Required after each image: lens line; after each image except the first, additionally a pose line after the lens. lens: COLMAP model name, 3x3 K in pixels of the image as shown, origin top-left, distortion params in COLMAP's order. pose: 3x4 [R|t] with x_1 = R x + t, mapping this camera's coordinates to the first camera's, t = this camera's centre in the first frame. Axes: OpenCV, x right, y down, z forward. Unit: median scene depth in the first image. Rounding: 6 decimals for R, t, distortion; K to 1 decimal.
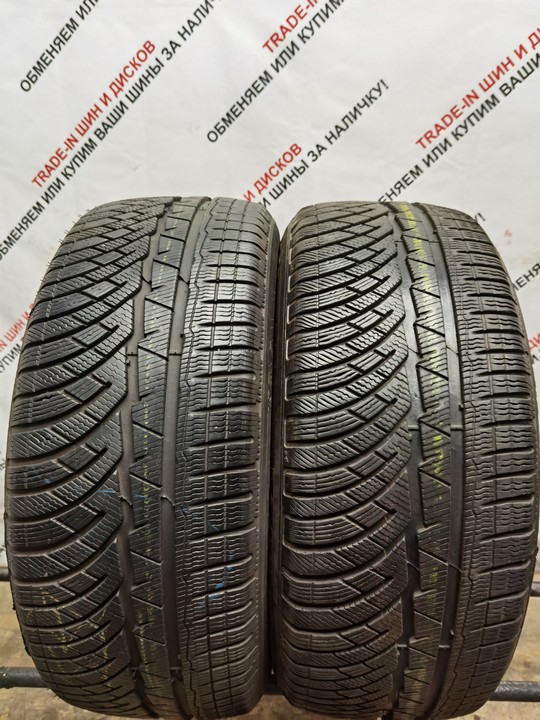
lens RADIAL K [[587.8, 0, 272.5], [0, 587.8, 356.3], [0, 0, 1]] dist [-0.007214, -0.003384]
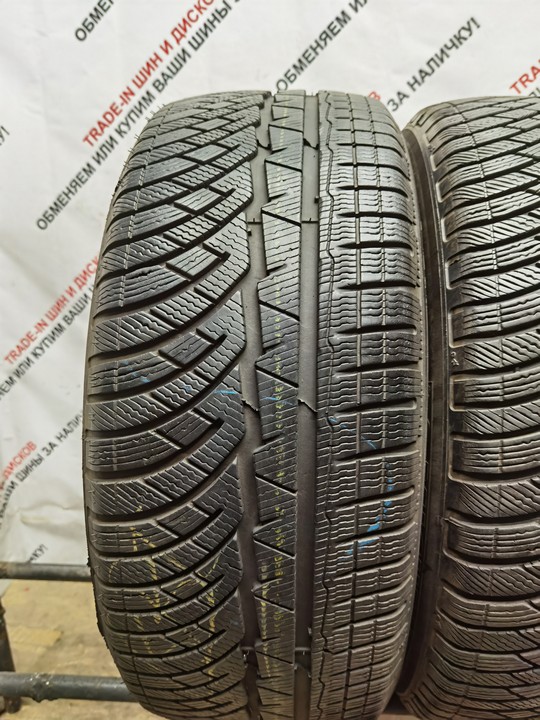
lens RADIAL K [[587.8, 0, 272.5], [0, 587.8, 356.3], [0, 0, 1]] dist [-0.007214, -0.003384]
pose [[0.999616, 0.002785, -0.027573, -0.189544], [-0.004540, 0.997953, -0.063792, 0.216858], [0.027339, 0.063893, 0.997582, 0.242421]]
